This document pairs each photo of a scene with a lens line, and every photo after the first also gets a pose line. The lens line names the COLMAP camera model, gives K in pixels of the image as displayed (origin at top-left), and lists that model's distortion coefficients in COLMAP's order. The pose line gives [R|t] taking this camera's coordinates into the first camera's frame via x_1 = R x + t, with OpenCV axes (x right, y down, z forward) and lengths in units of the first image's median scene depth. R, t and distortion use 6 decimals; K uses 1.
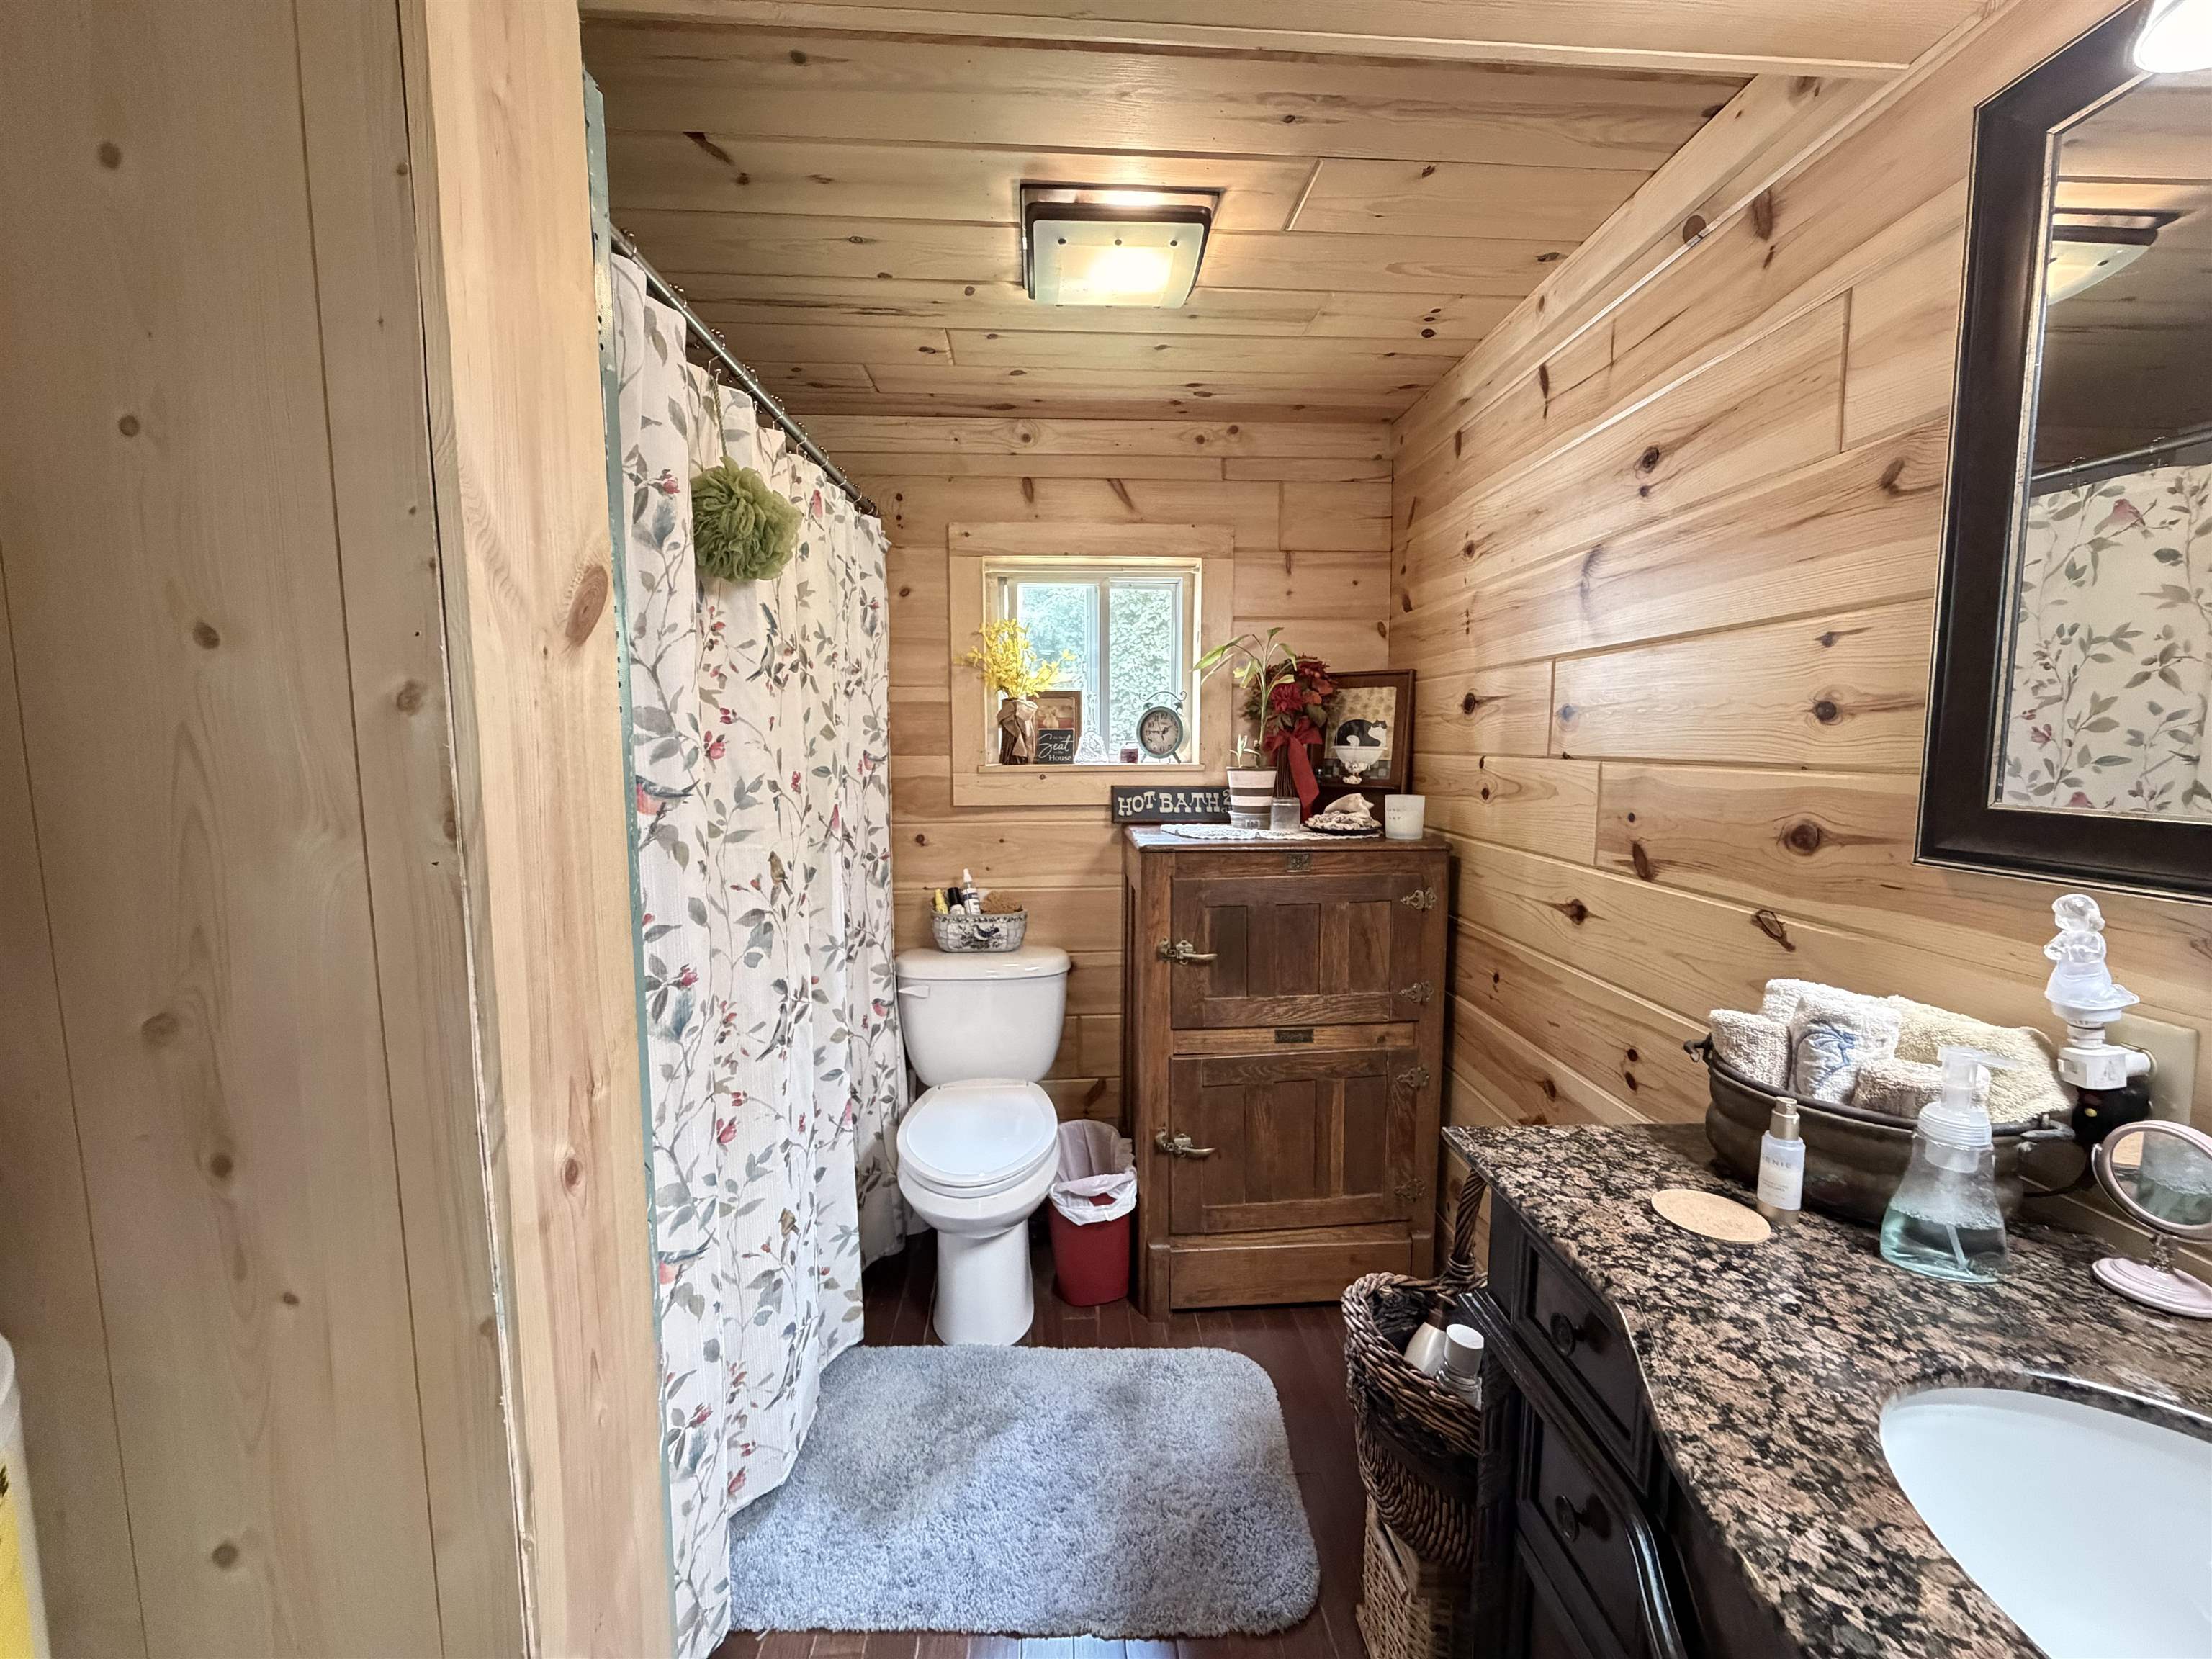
lens RADIAL K [[893.7, 0, 1106.3], [0, 893.7, 829.4], [0, 0, 1]] dist [-0.000047, 0.000011]
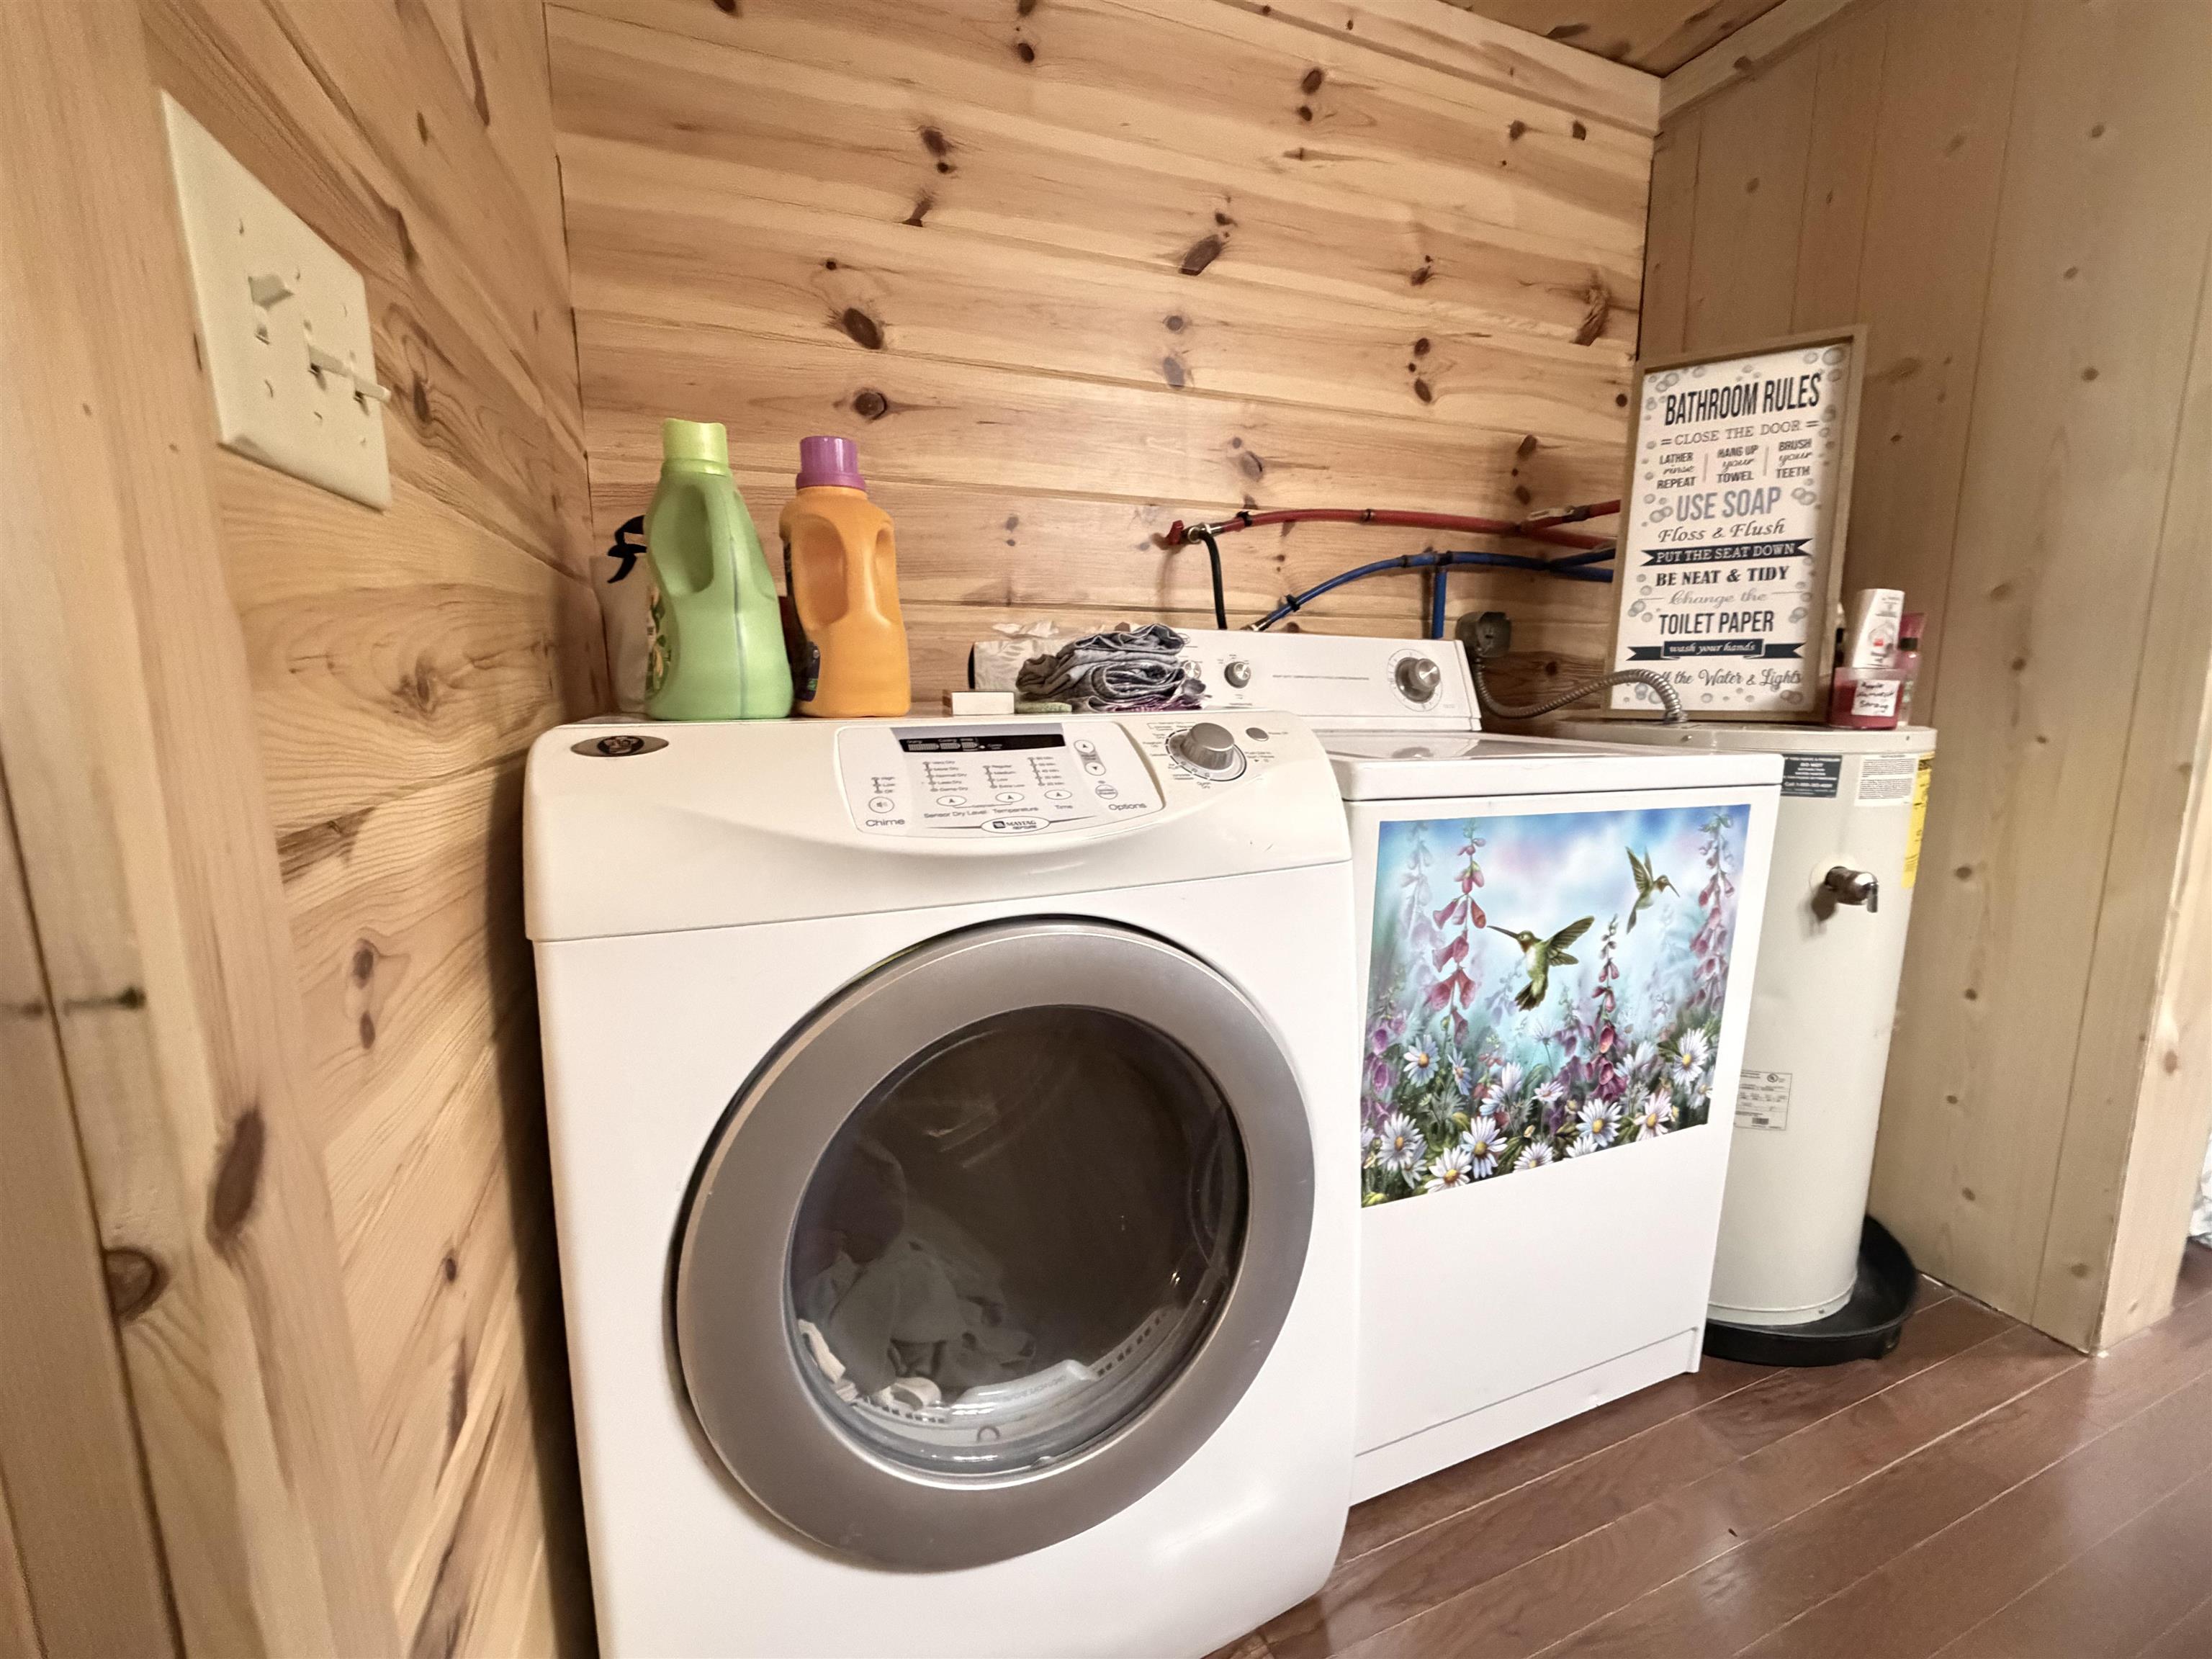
lens RADIAL K [[893.7, 0, 1105.1], [0, 893.7, 827.3], [0, 0, 1]] dist [-0.000047, 0.000011]
pose [[0.310488, 0.150668, -0.938561, 0.100444], [-0.092697, 0.987452, 0.127851, 0.238594], [0.946047, 0.047306, 0.320559, -0.540649]]
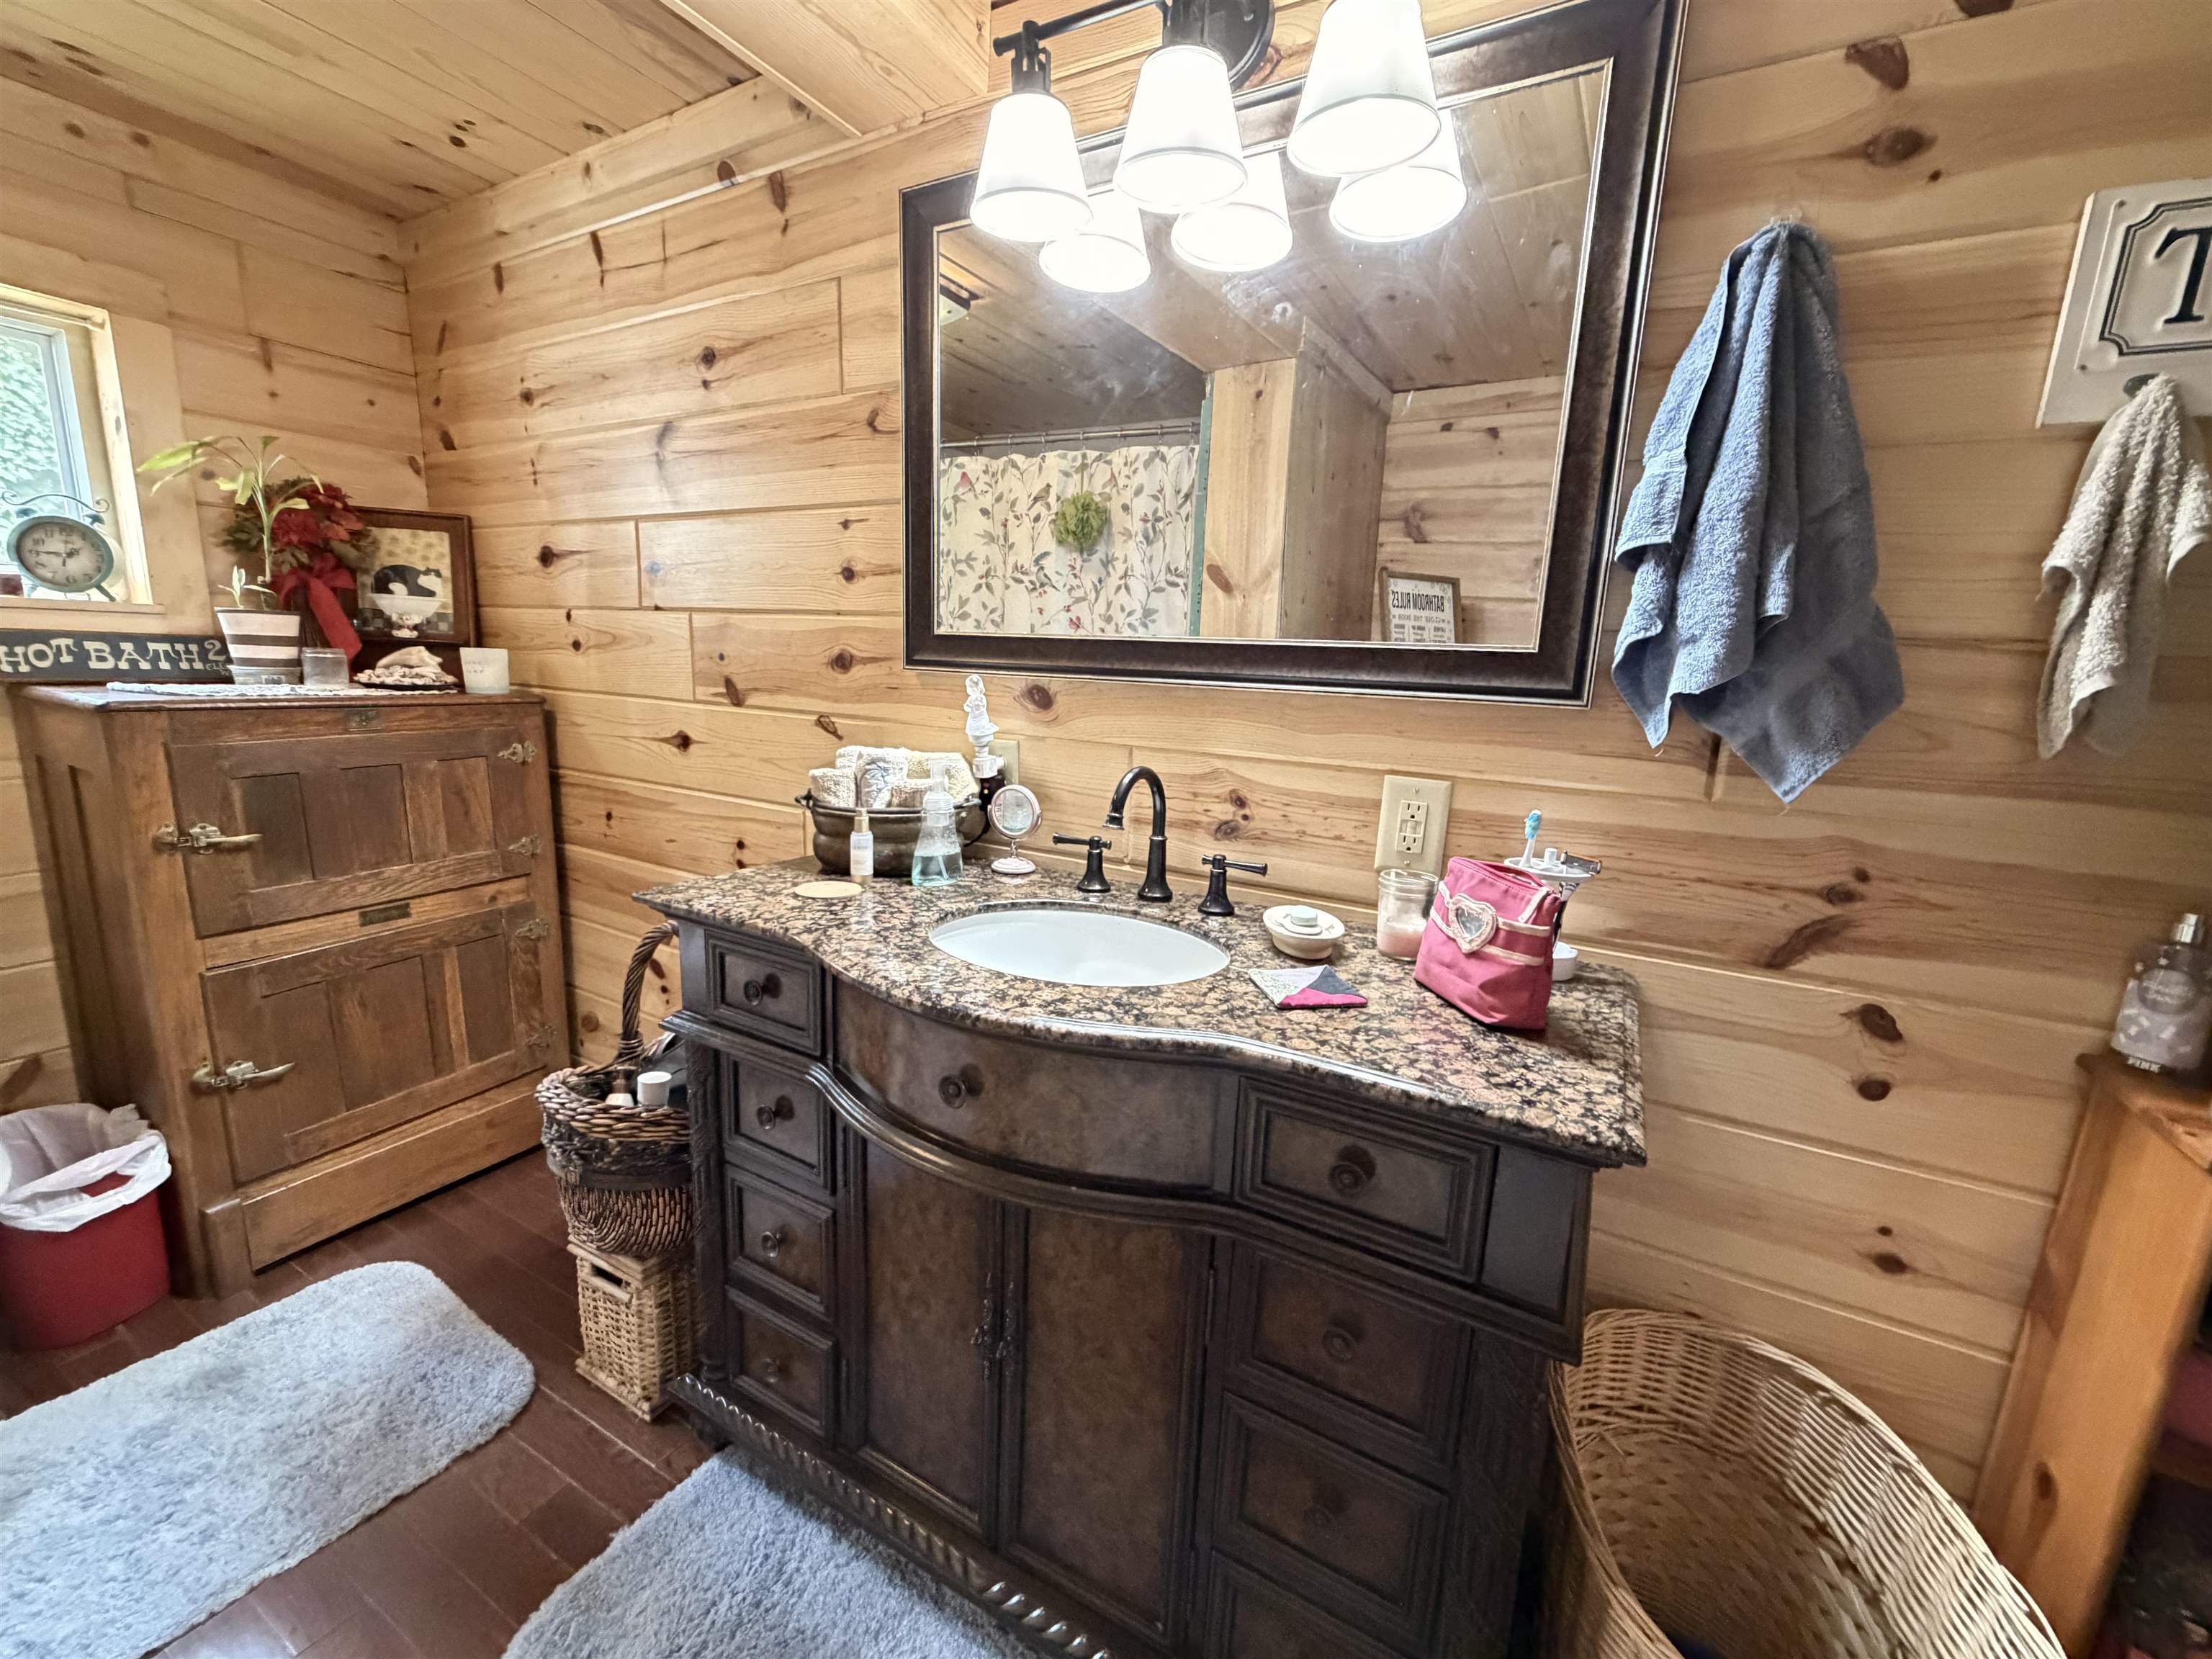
lens RADIAL K [[893.7, 0, 1105.1], [0, 893.7, 828.8], [0, 0, 1]] dist [-0.000047, 0.000011]
pose [[0.539166, -0.135925, 0.831158, -0.144887], [0.042418, 0.990020, 0.134389, 0.058982], [-0.841130, -0.037202, 0.539551, -0.100404]]
